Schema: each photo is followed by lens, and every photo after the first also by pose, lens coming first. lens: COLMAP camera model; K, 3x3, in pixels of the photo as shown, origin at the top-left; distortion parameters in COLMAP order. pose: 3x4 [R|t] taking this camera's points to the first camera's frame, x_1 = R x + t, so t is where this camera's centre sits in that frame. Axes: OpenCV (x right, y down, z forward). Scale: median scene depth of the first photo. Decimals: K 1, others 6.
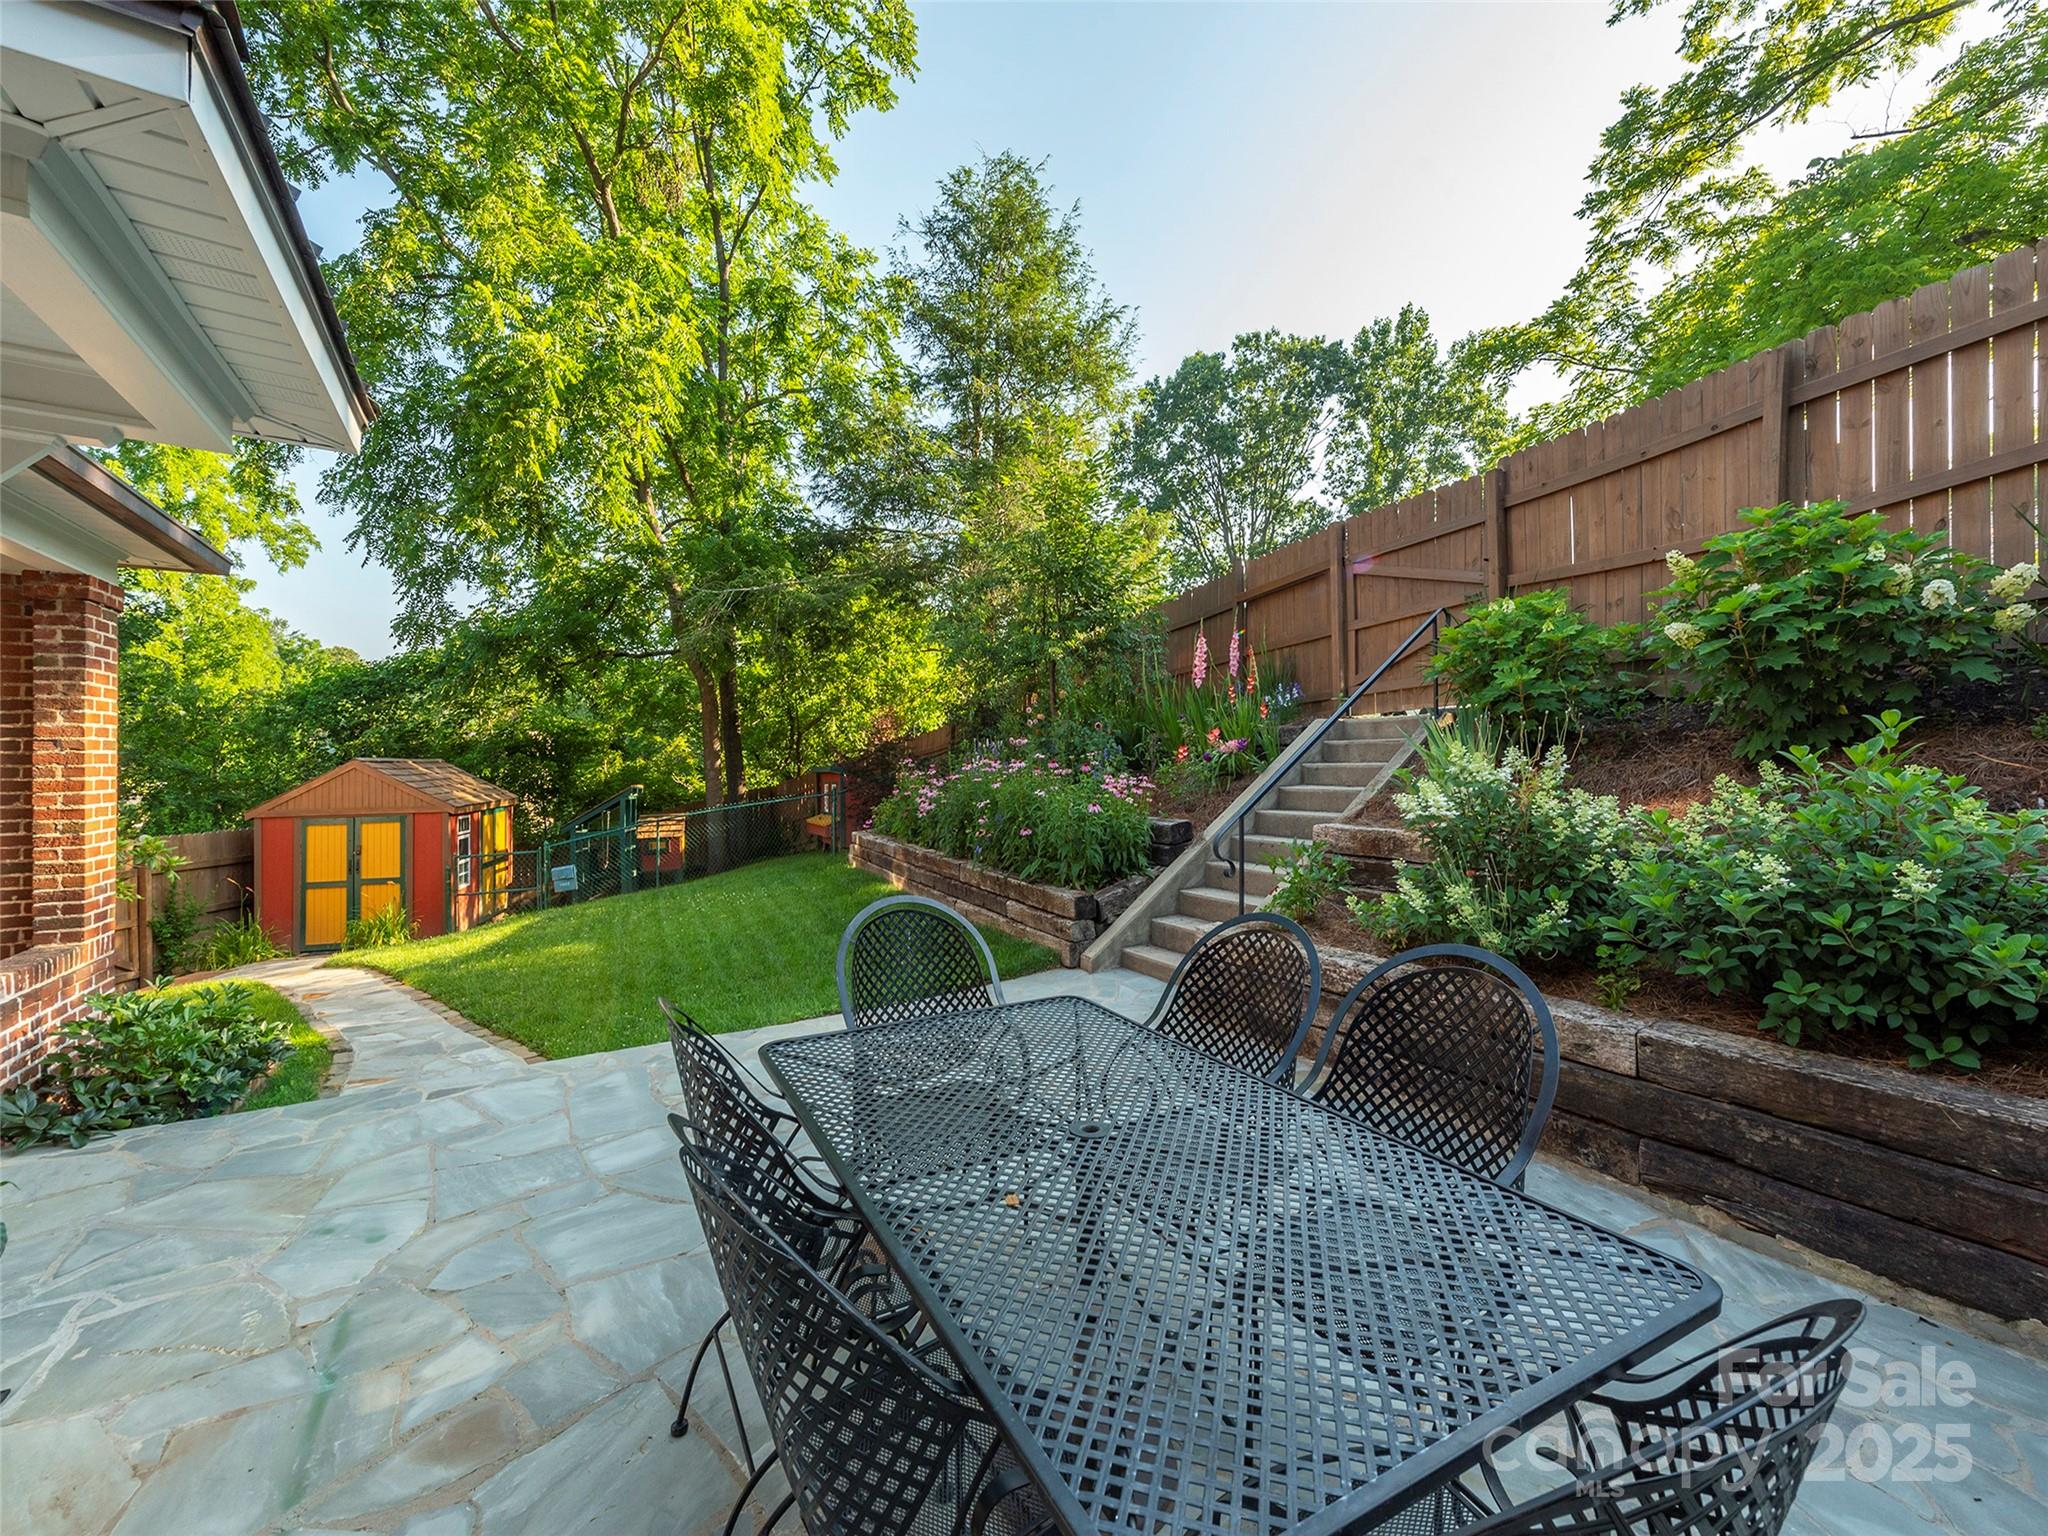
lens RADIAL K [[833.2, 0, 1021.1], [0, 833.2, 752.6], [0, 0, 1]] dist [-0.000557, -0.000089]
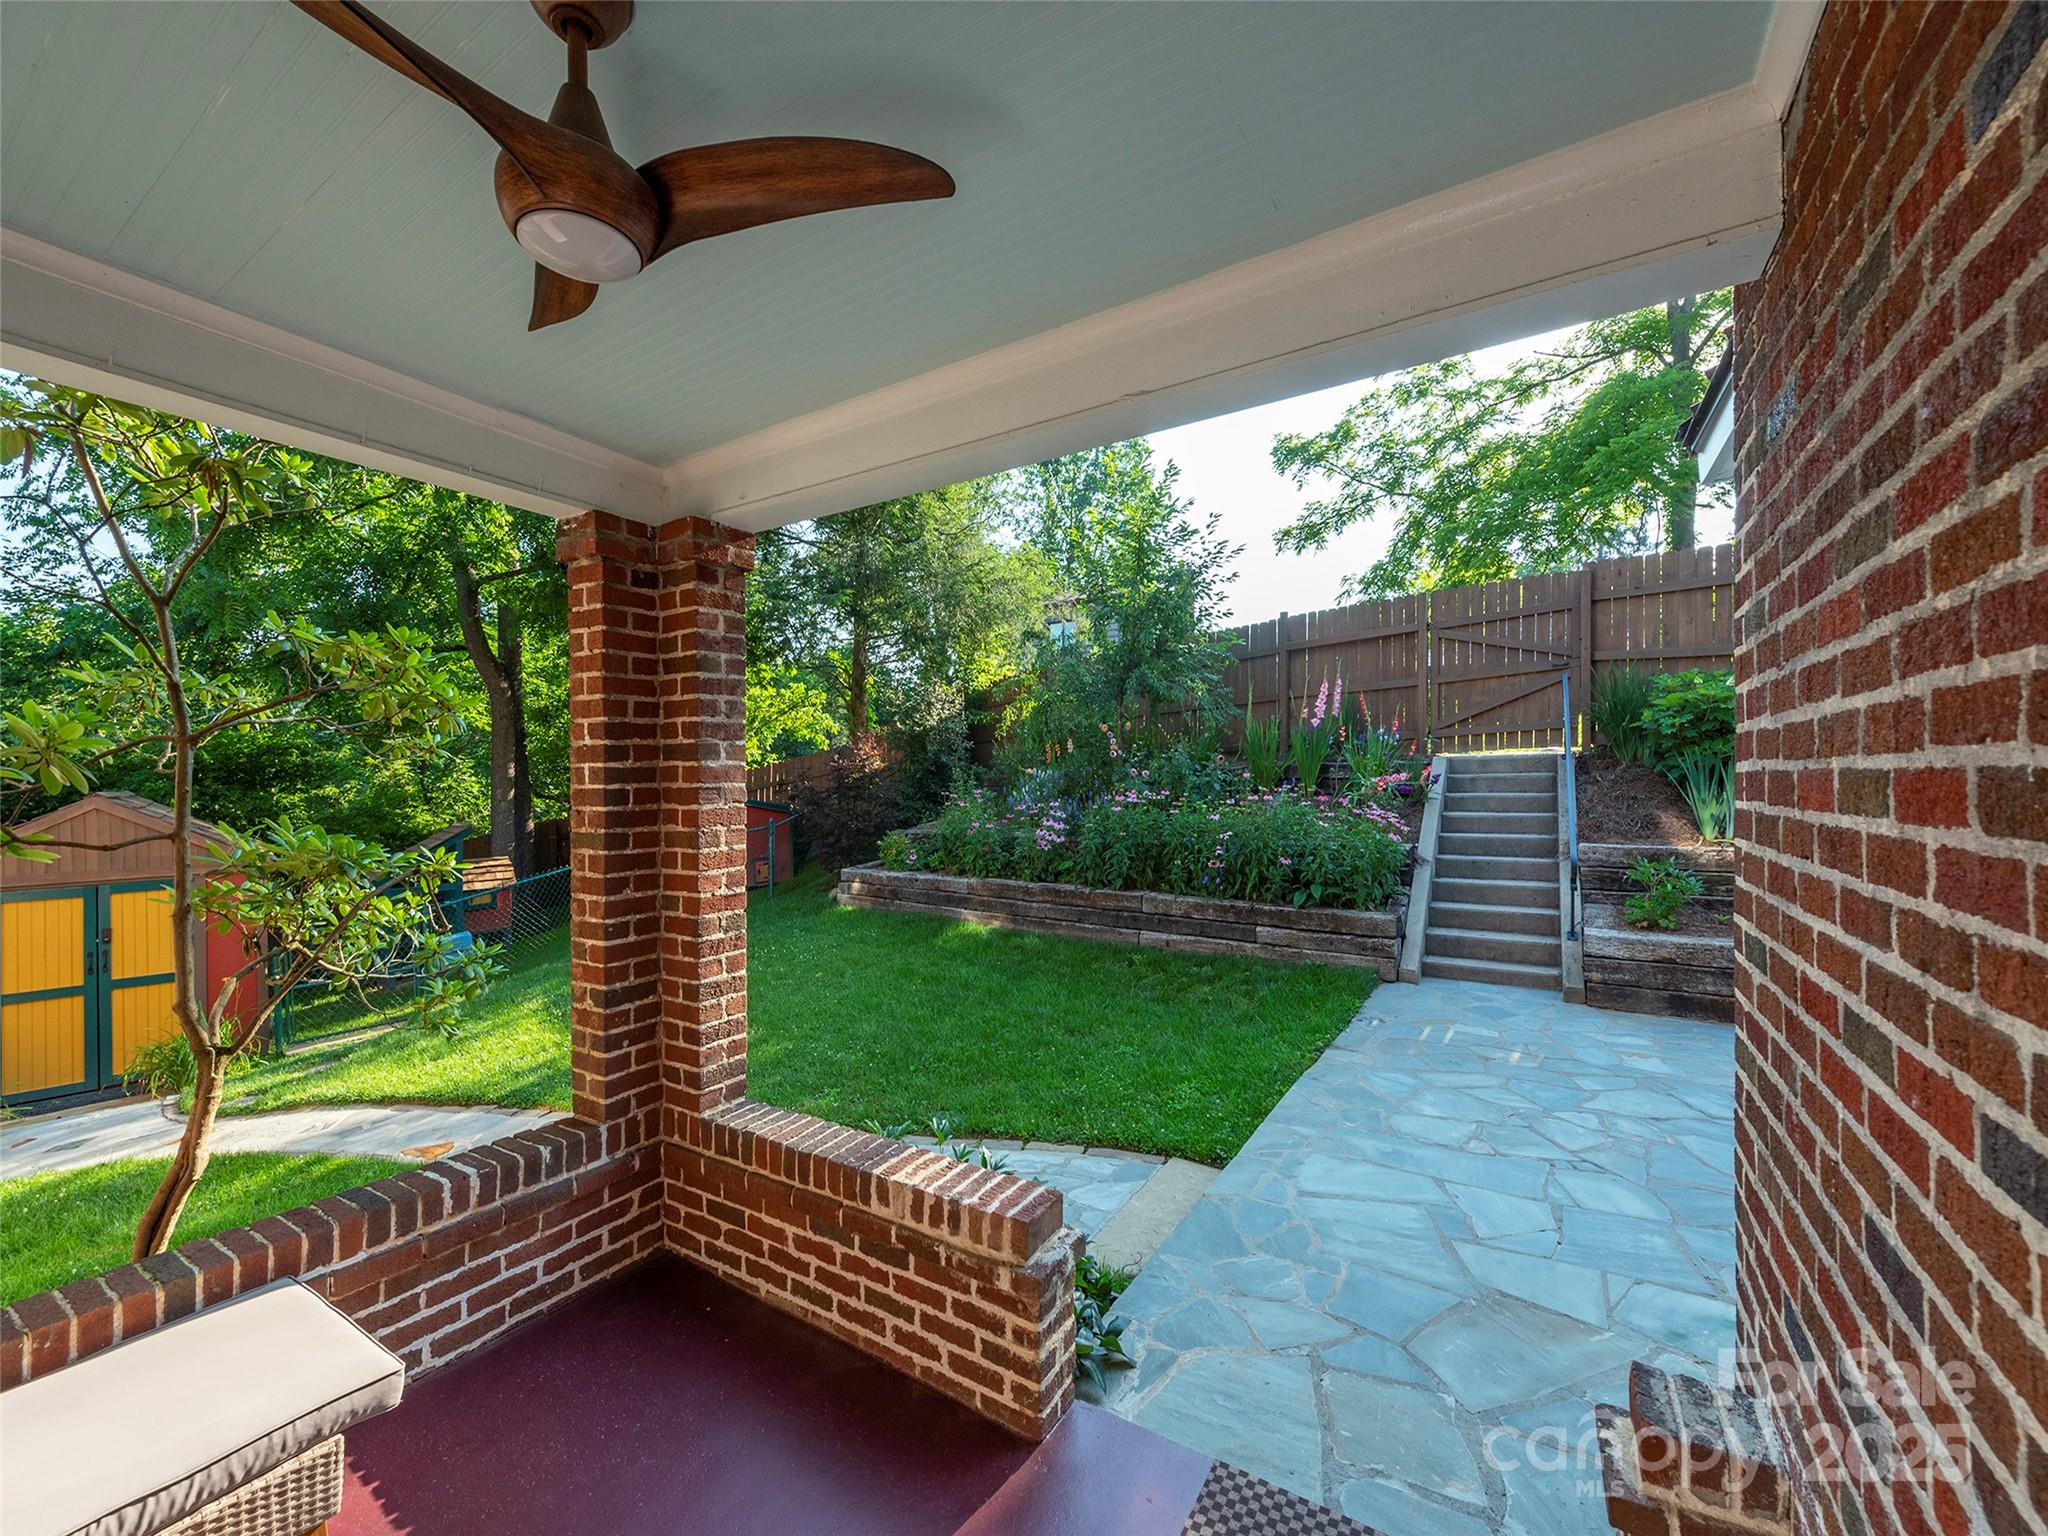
lens RADIAL K [[823.5, 0, 1024.0], [0, 823.5, 768.0], [0, 0, 1]] dist [0.000323, -0.000028]
pose [[0.897366, 0.004532, 0.441264, -1.088541], [-0.001682, 0.999975, -0.006849, -0.023408], [-0.441284, 0.005404, 0.897351, 0.287116]]
